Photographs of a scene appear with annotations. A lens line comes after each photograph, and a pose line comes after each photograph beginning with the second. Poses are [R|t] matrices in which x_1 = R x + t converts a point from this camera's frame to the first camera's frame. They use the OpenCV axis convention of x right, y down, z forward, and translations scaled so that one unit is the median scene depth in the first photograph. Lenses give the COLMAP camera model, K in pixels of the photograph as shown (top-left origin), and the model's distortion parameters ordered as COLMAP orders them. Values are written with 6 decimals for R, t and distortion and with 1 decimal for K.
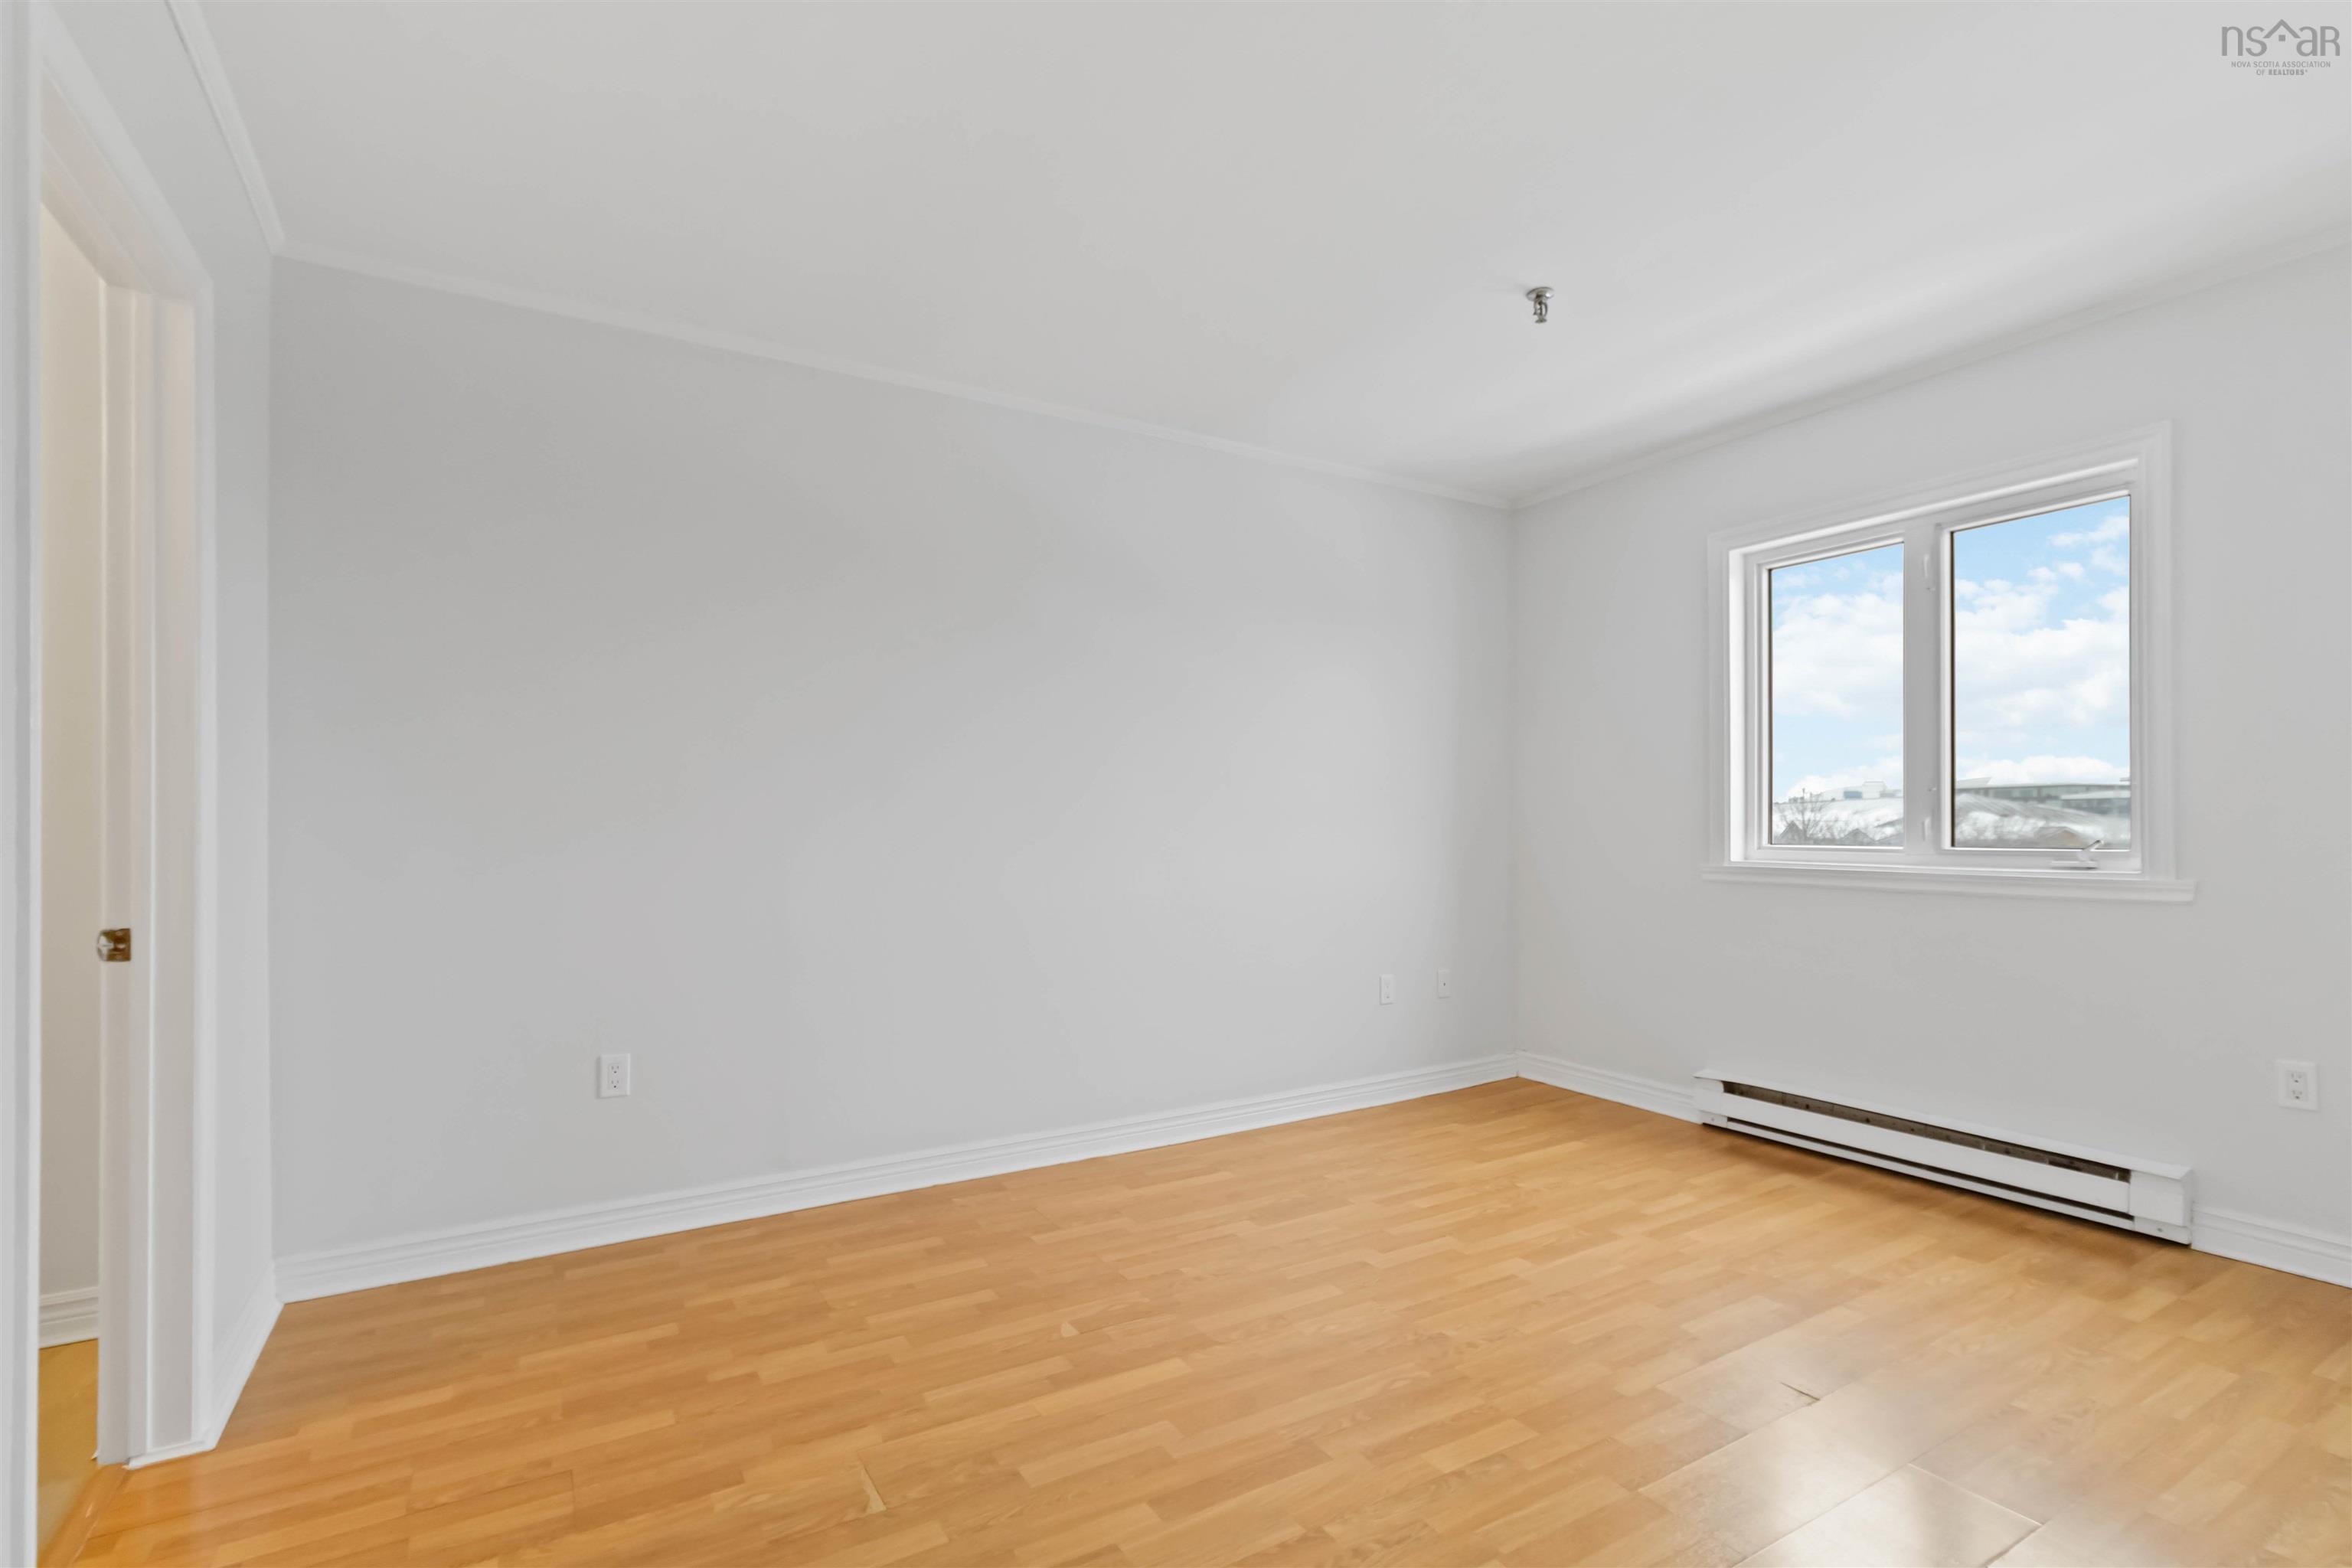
lens RADIAL K [[1084.4, 0, 1178.1], [0, 1084.4, 792.2], [0, 0, 1]] dist [0.000773, 0.000026]
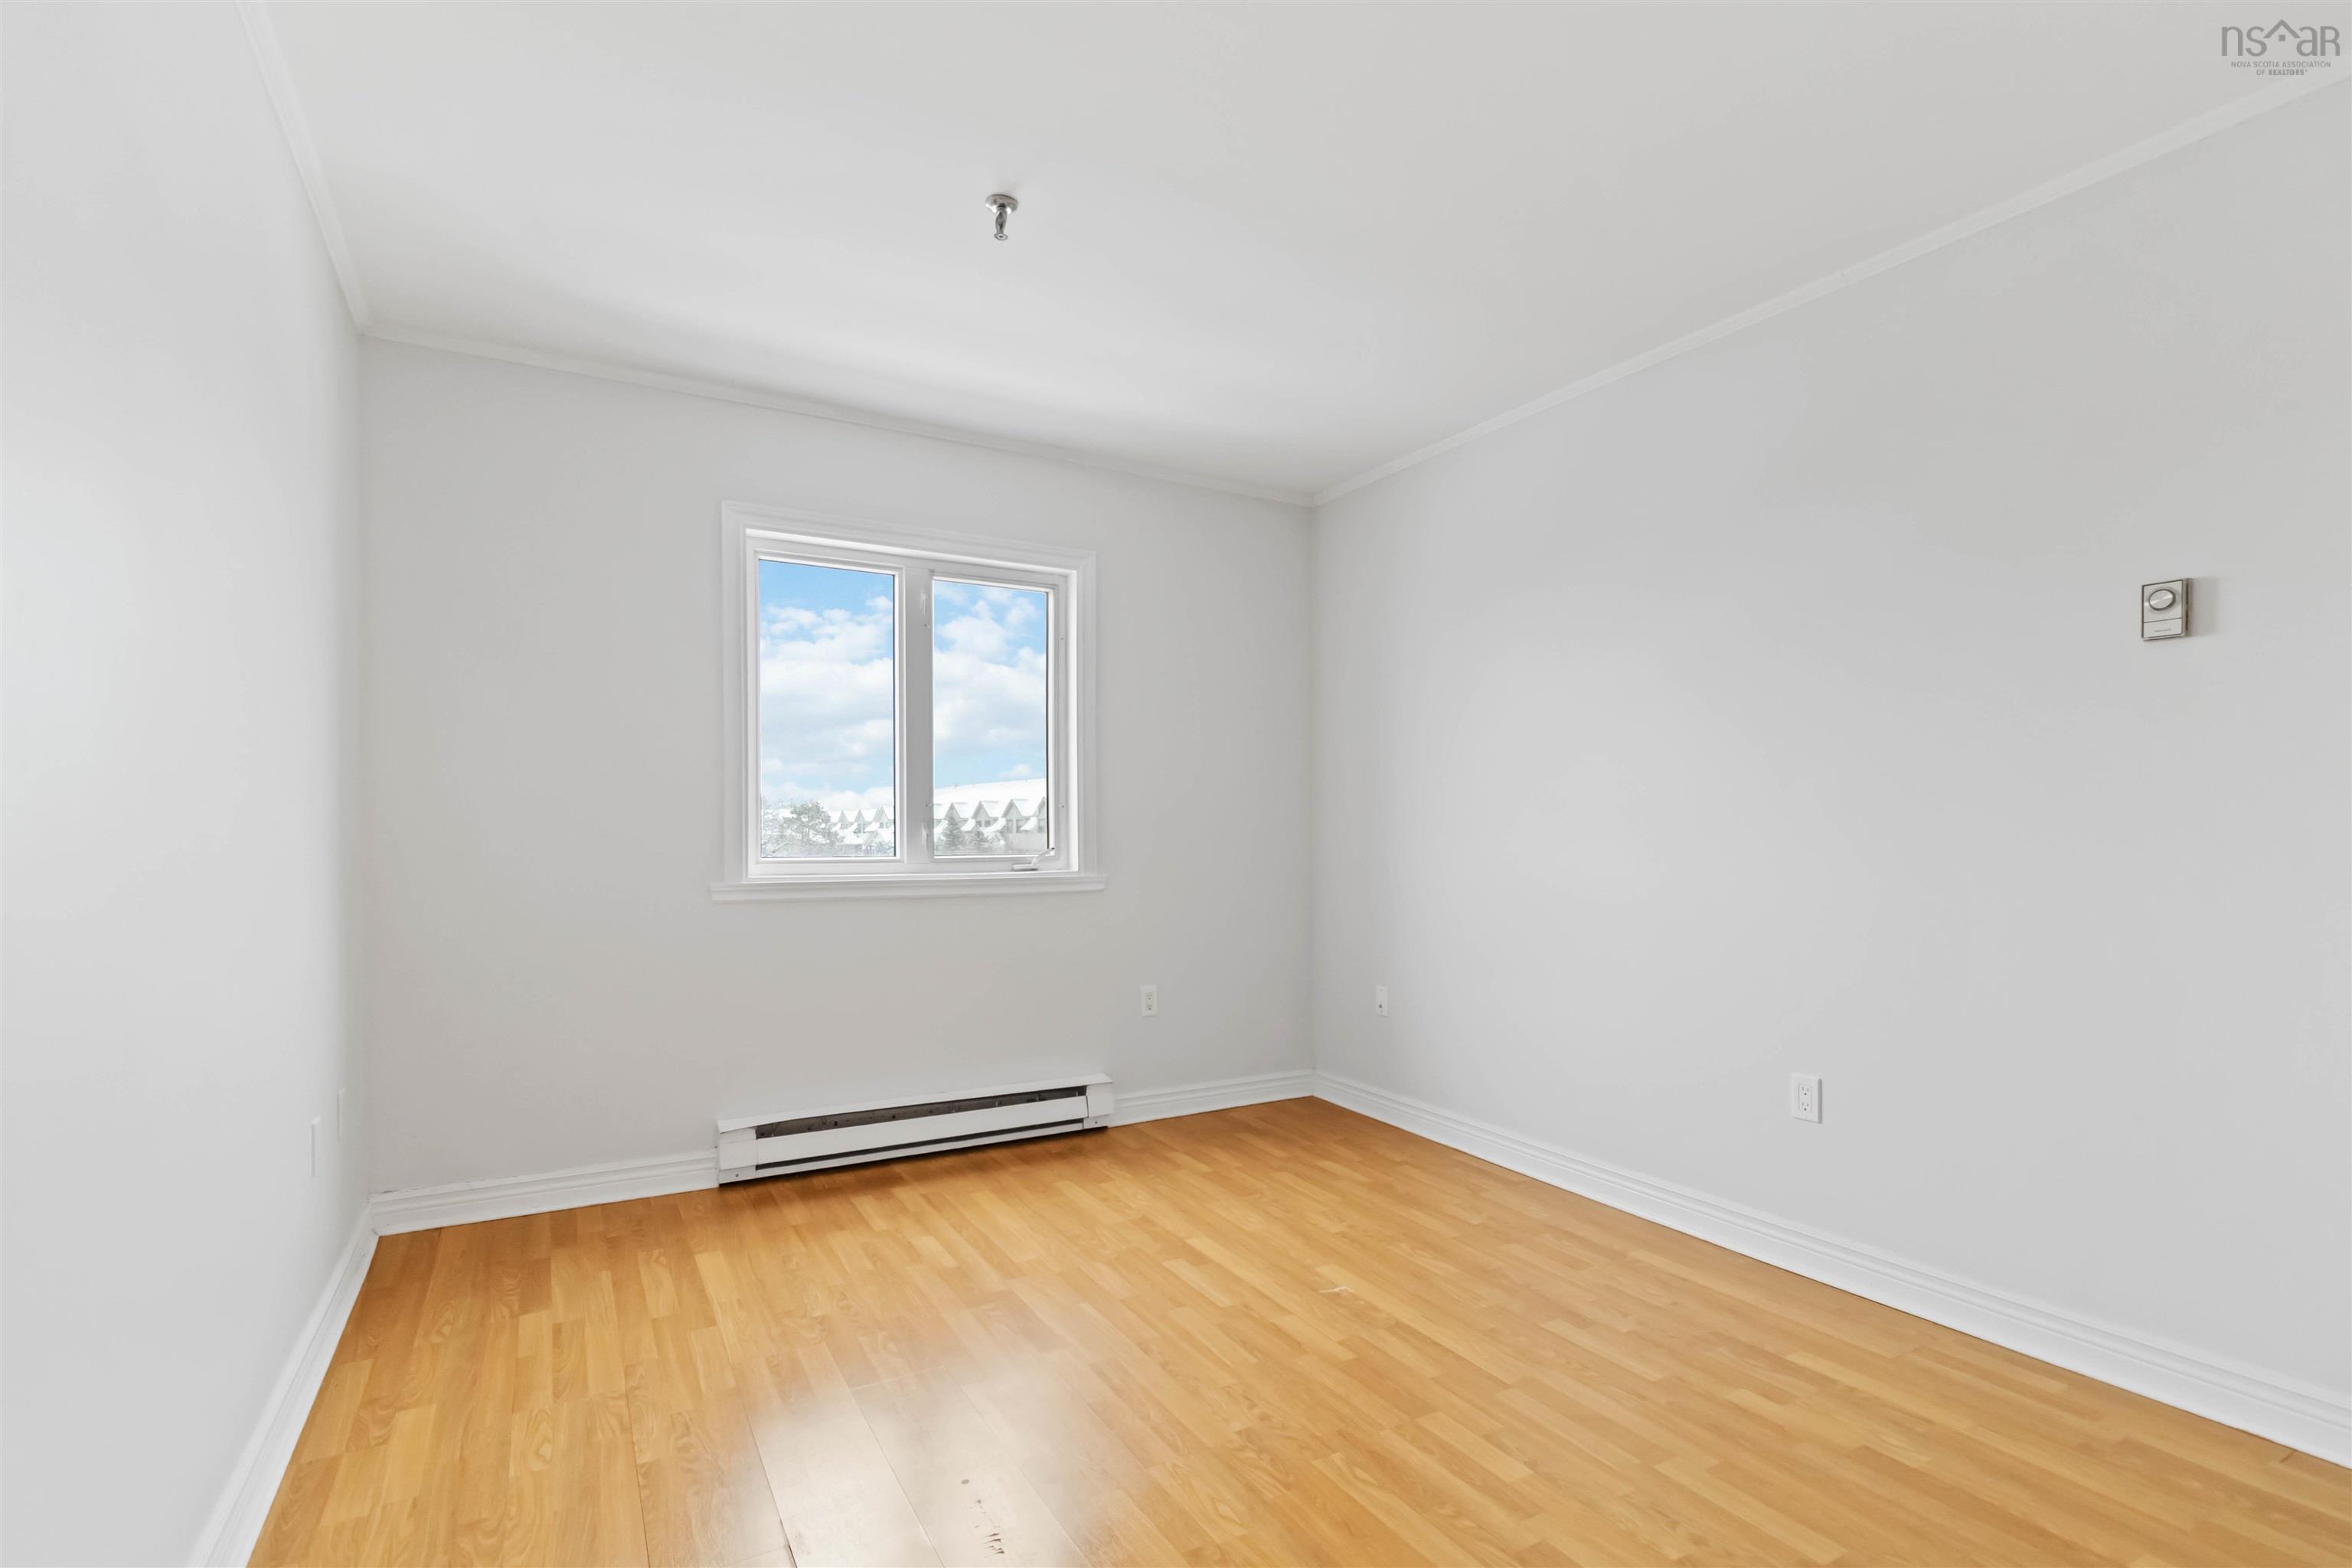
lens RADIAL K [[1097.6, 0, 1180.1], [0, 1097.6, 865.3], [0, 0, 1]] dist [0.002265, 0.000214]
pose [[0.012698, -0.024666, 0.999615, -0.444668], [-0.028051, 0.999293, 0.025014, 0.028369], [-0.999526, -0.028357, 0.011997, 0.776646]]
